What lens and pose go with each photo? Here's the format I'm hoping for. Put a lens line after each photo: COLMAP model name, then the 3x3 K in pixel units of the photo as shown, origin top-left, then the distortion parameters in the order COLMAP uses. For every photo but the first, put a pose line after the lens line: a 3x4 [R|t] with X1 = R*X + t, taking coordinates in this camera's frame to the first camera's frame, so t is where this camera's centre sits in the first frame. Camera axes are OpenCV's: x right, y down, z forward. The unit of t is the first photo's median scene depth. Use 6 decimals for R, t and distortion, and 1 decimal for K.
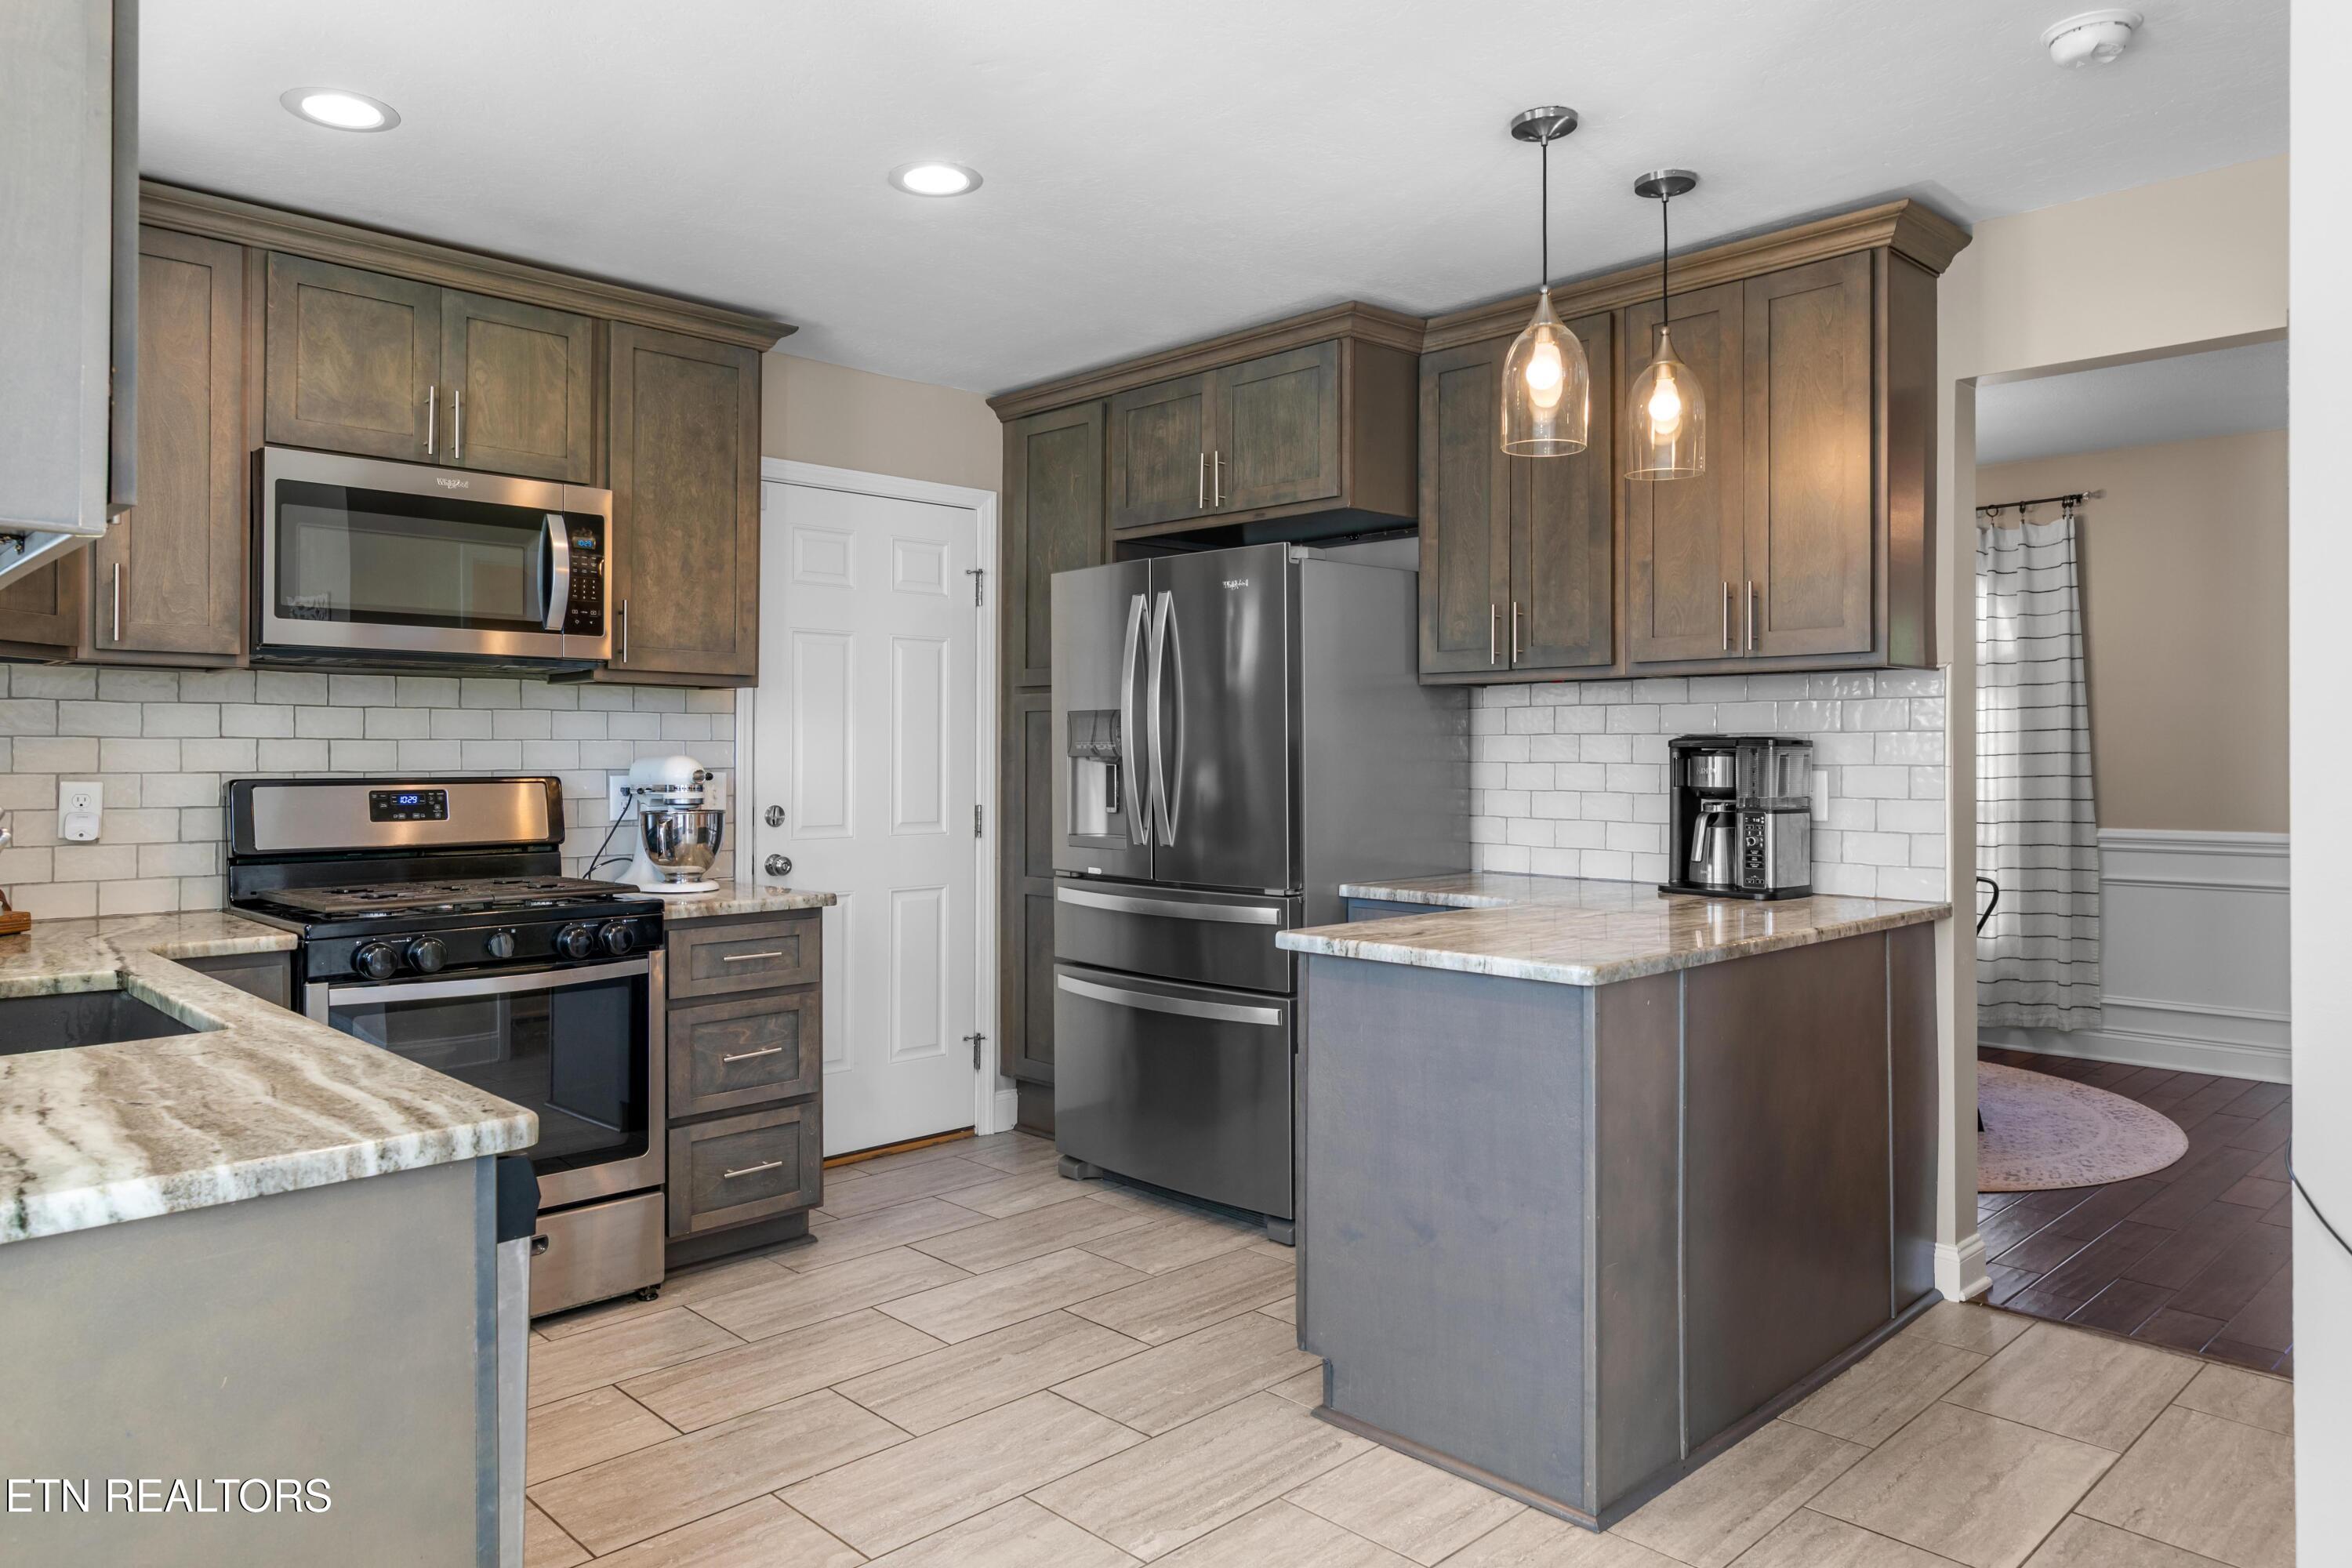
lens RADIAL K [[1504.9, 0, 1119.3], [0, 1504.9, 750.2], [0, 0, 1]] dist [0.006154, -0.008310]
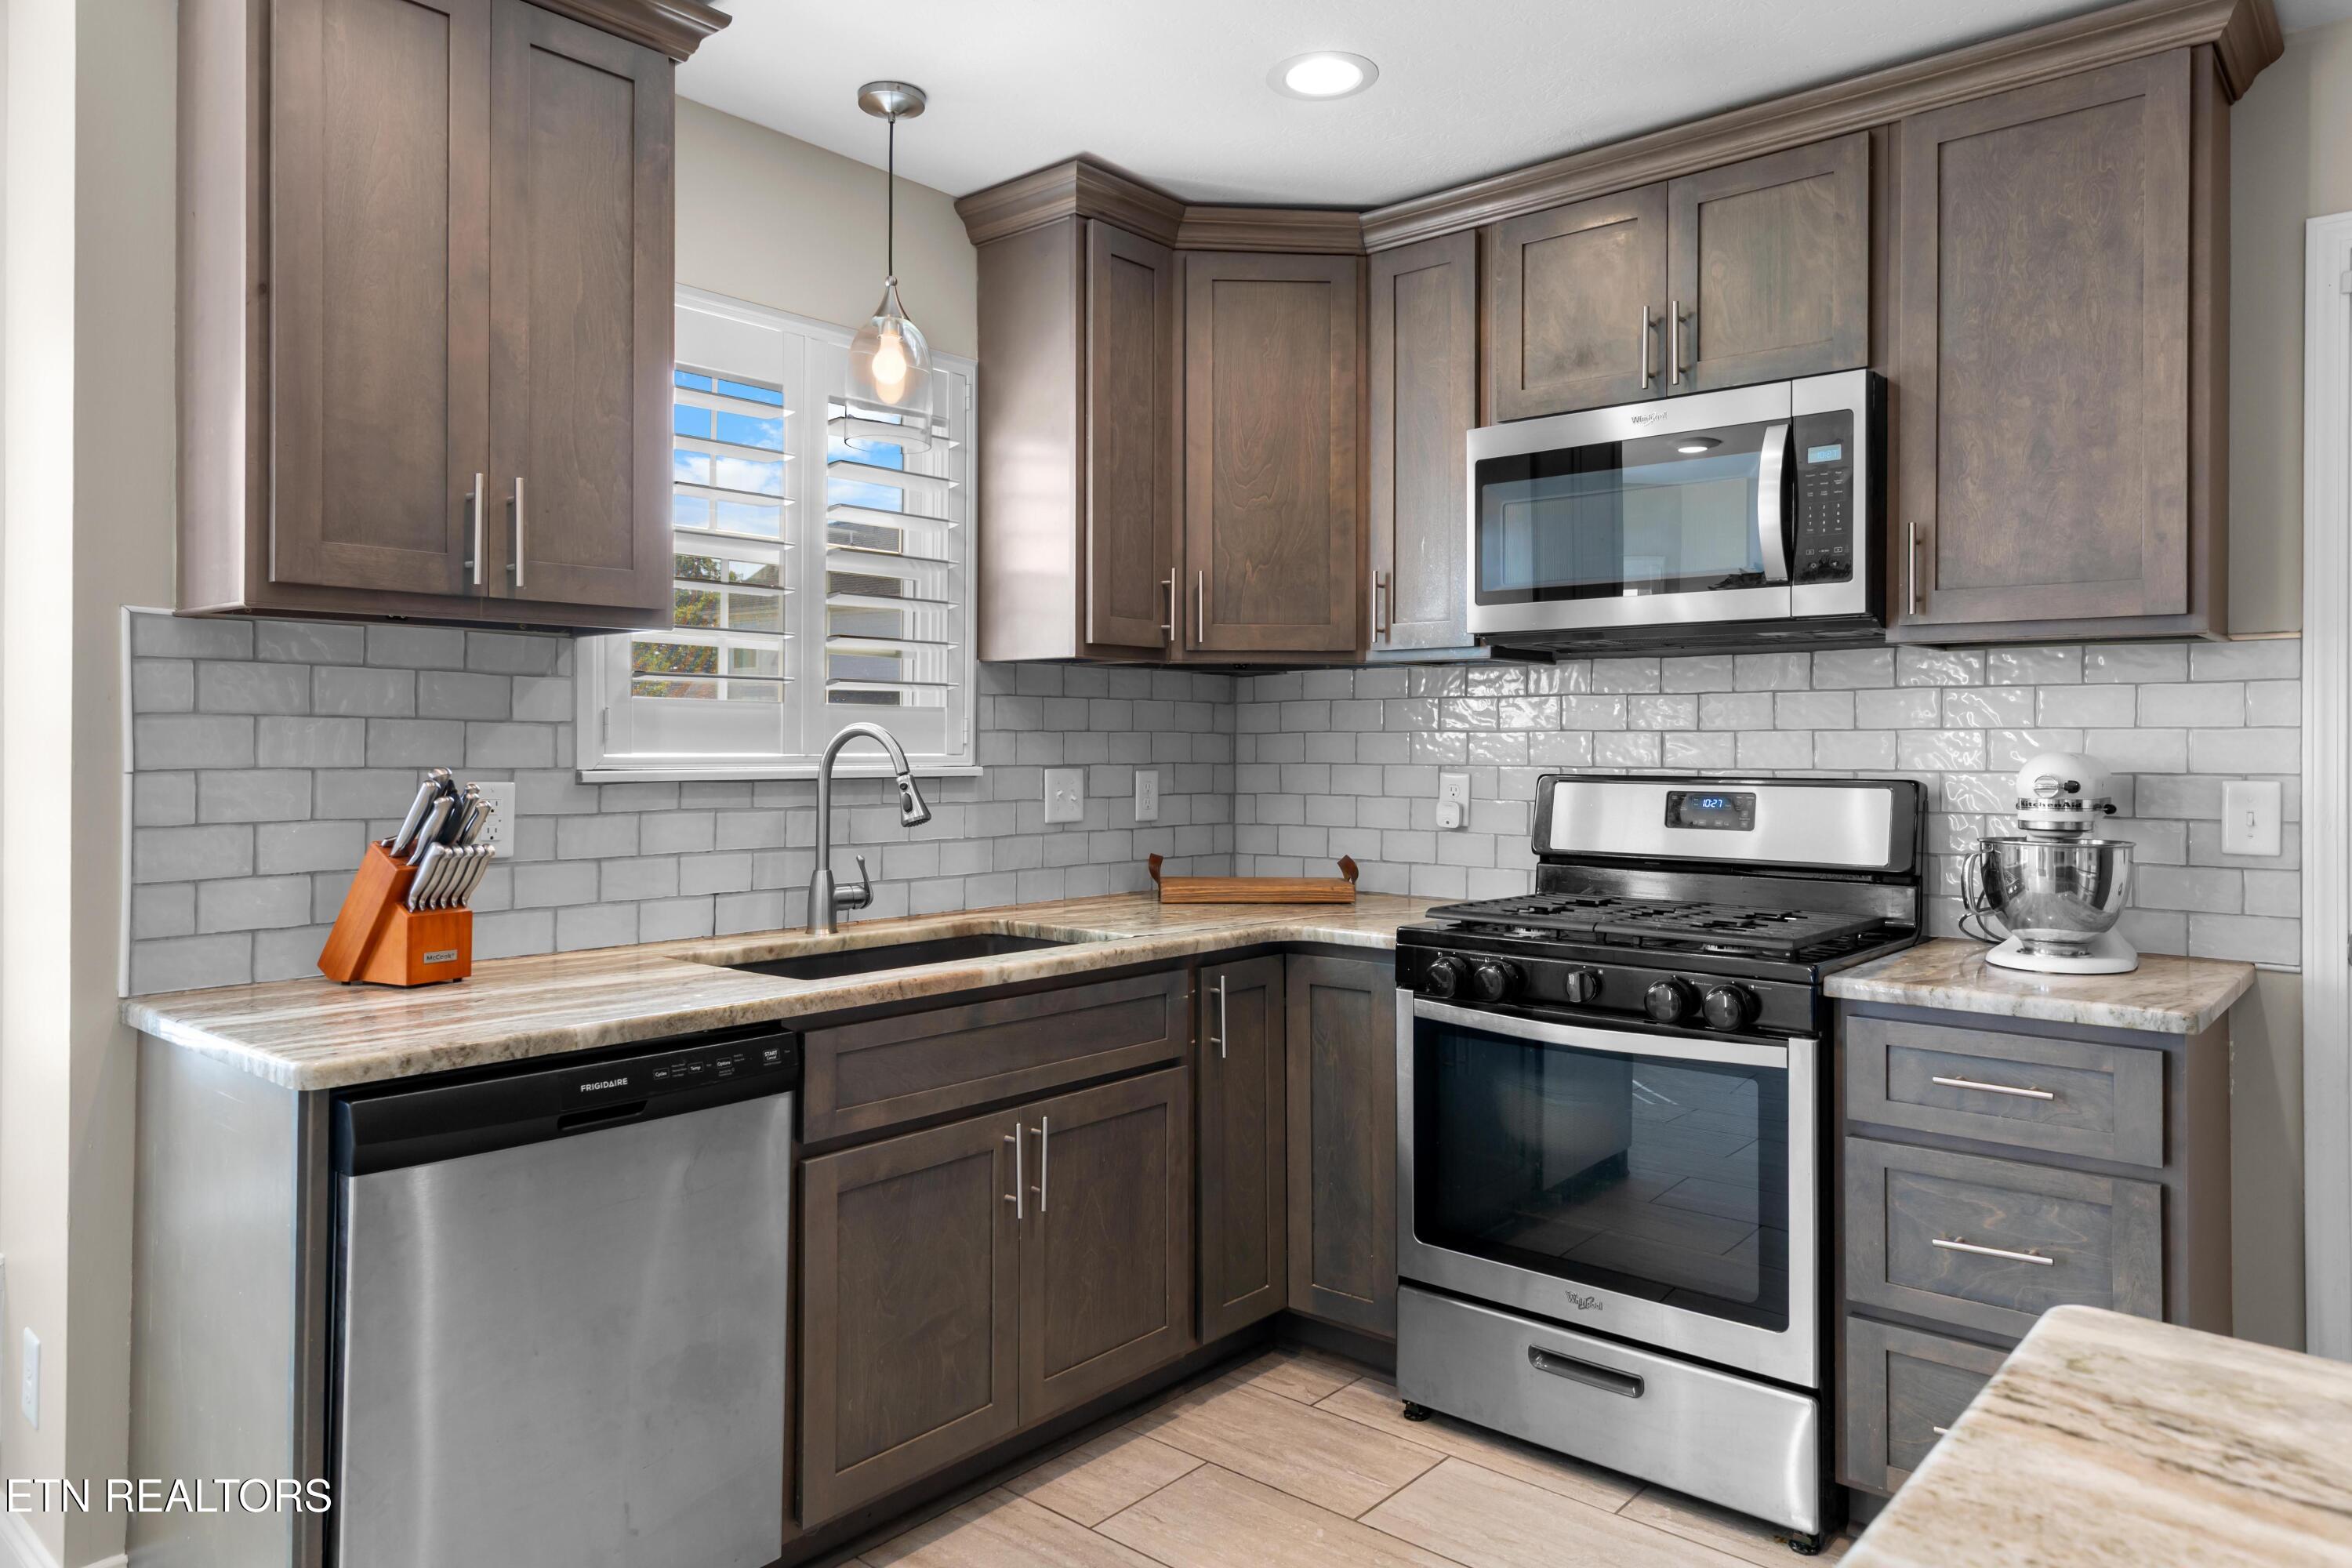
lens RADIAL K [[1508.0, 0, 1096.2], [0, 1508.0, 730.6], [0, 0, 1]] dist [0.000253, 0.000264]
pose [[0.076905, -0.007479, -0.997010, 0.335958], [0.001487, 0.999972, -0.007387, -0.001516], [0.997037, -0.000914, 0.076914, 0.609061]]
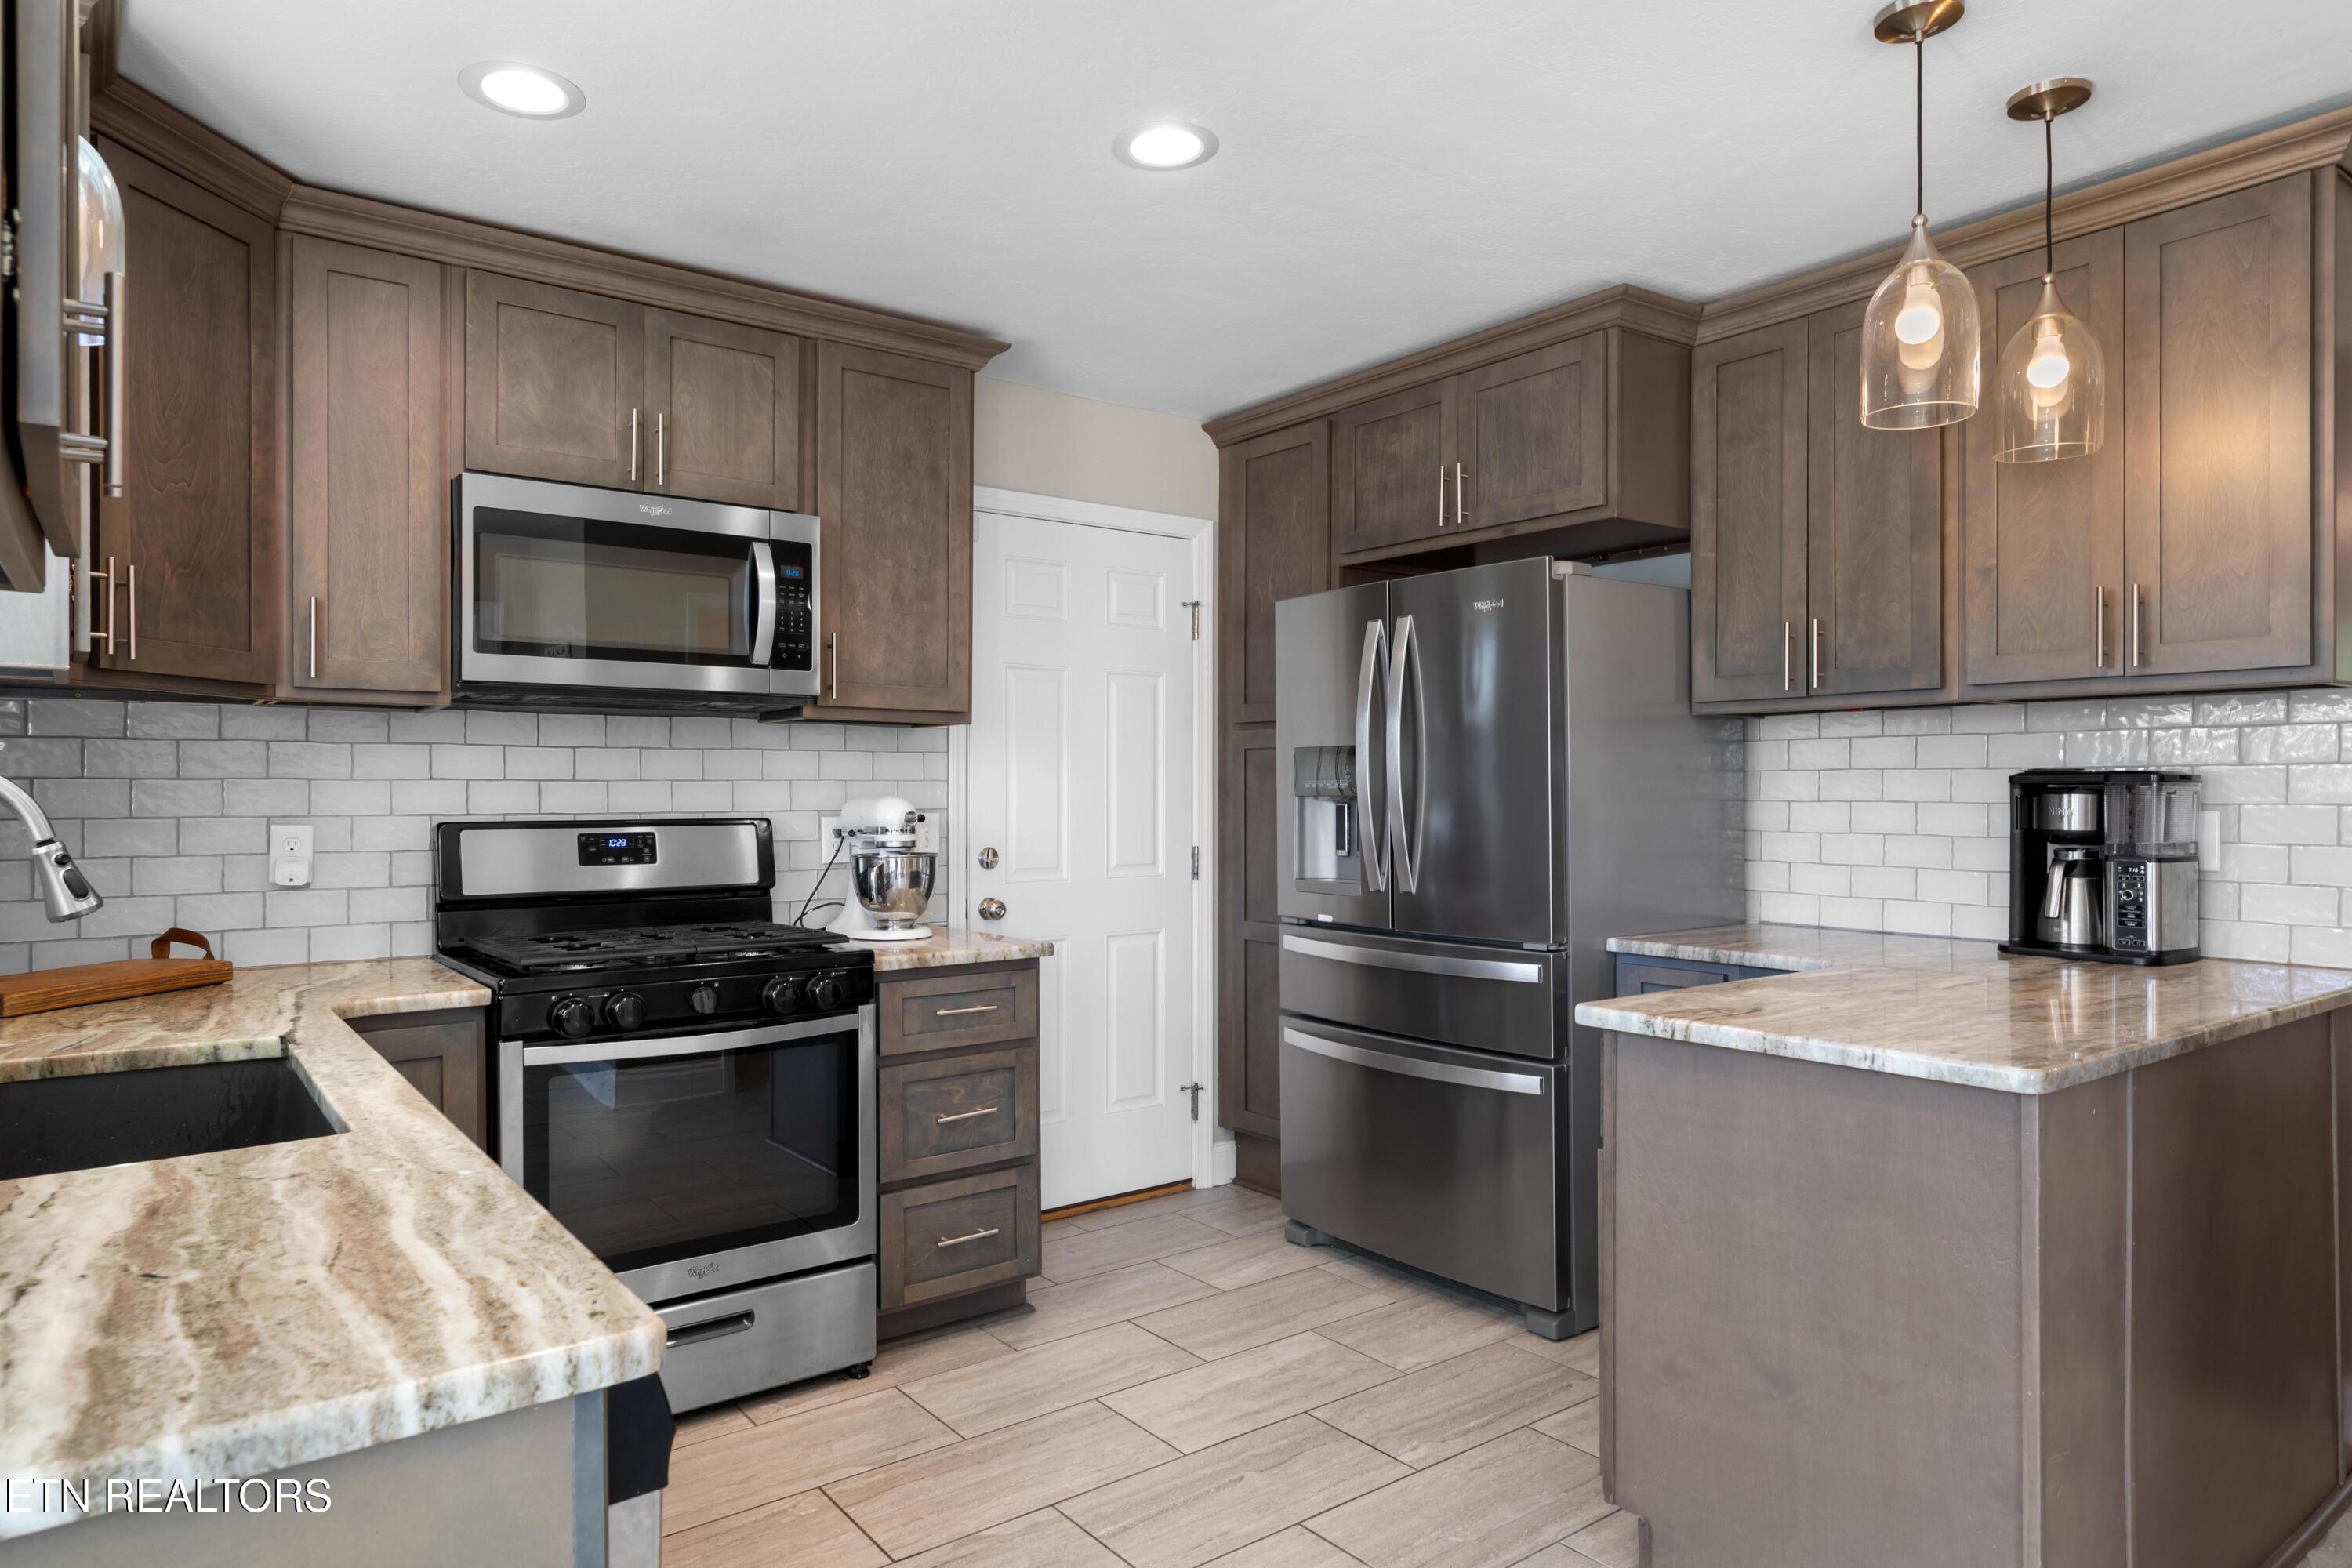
lens RADIAL K [[1383.8, 0, 1133.8], [0, 1383.8, 796.6], [0, 0, 1]] dist [0.001778, -0.002400]
pose [[0.993098, -0.002510, -0.117258, -0.039834], [0.003190, 0.999979, 0.005605, -0.000678], [0.117241, -0.005940, 0.993086, 0.160705]]
